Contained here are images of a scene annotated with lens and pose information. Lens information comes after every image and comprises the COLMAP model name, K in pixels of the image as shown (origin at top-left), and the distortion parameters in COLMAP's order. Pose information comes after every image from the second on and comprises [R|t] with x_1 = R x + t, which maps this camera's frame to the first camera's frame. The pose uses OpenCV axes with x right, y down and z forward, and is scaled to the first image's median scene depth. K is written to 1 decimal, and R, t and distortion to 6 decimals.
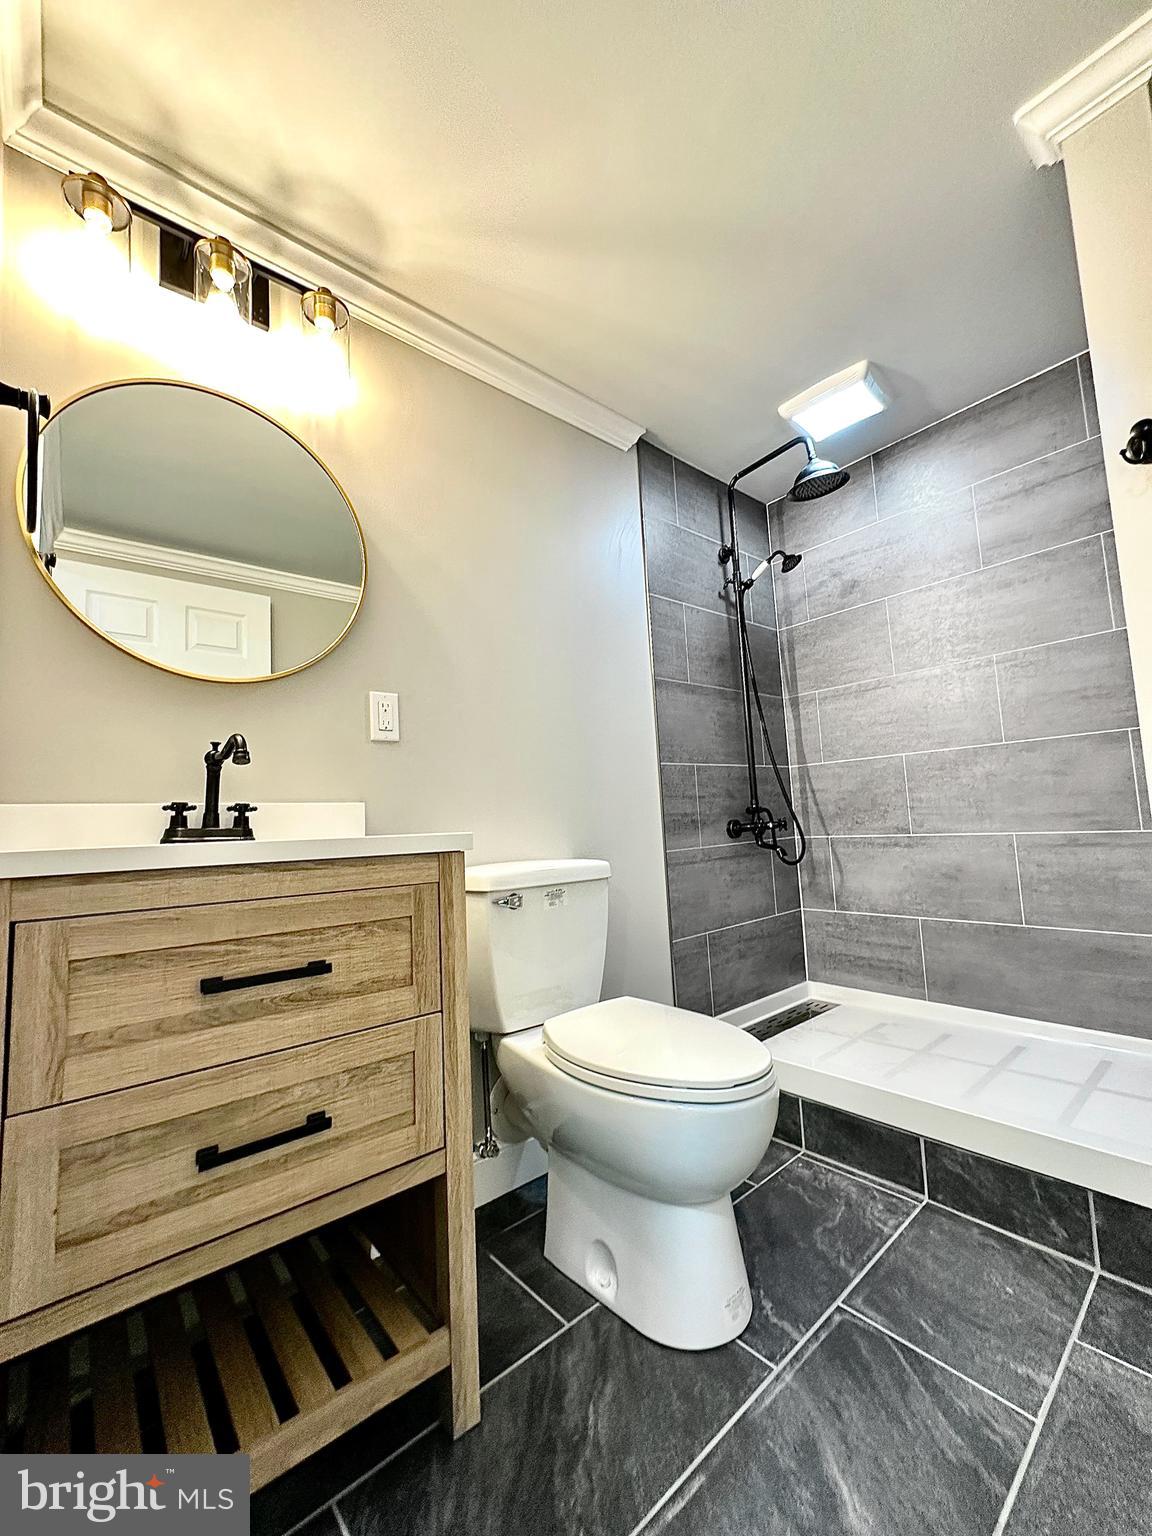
lens RADIAL K [[614.6, 0, 575.3], [0, 614.6, 765.6], [0, 0, 1]] dist [-0.001629, 0.001816]
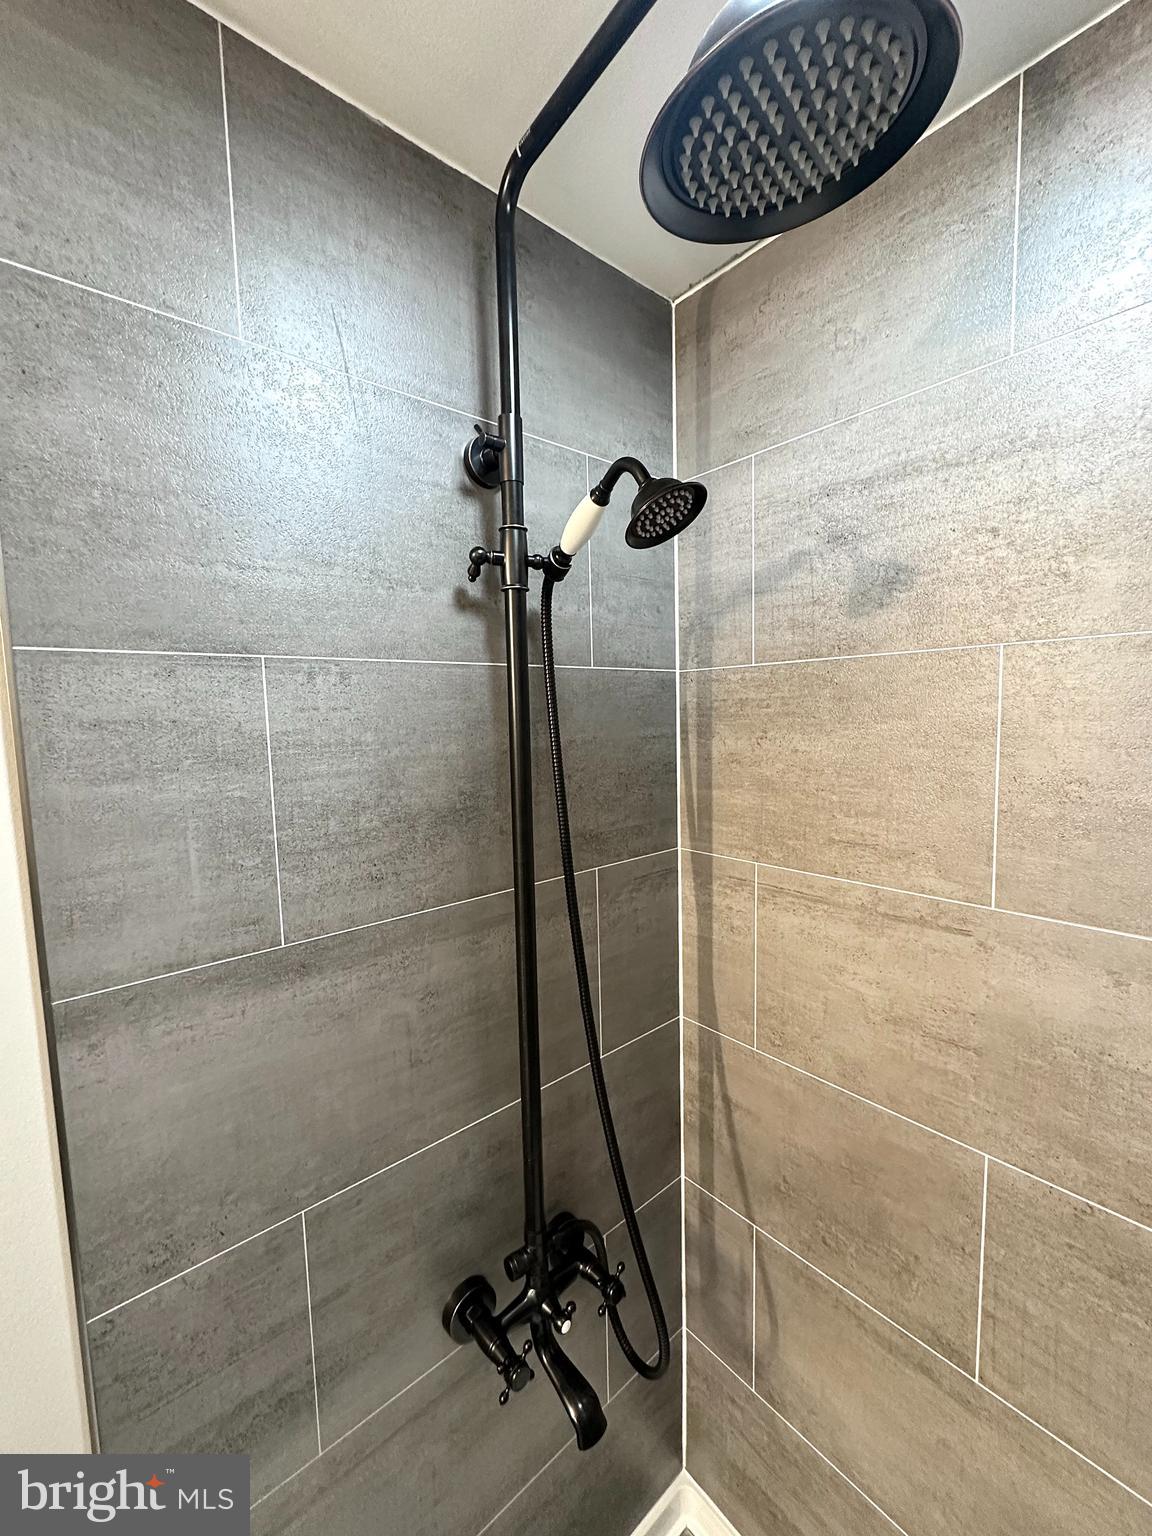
lens RADIAL K [[614.6, 0, 577.0], [0, 614.6, 771.5], [0, 0, 1]] dist [-0.001629, 0.001816]
pose [[0.999505, 0.029641, 0.010518, 0.287648], [-0.031052, 0.983164, 0.180066, -0.245431], [-0.005003, -0.180303, 0.983598, 0.666508]]
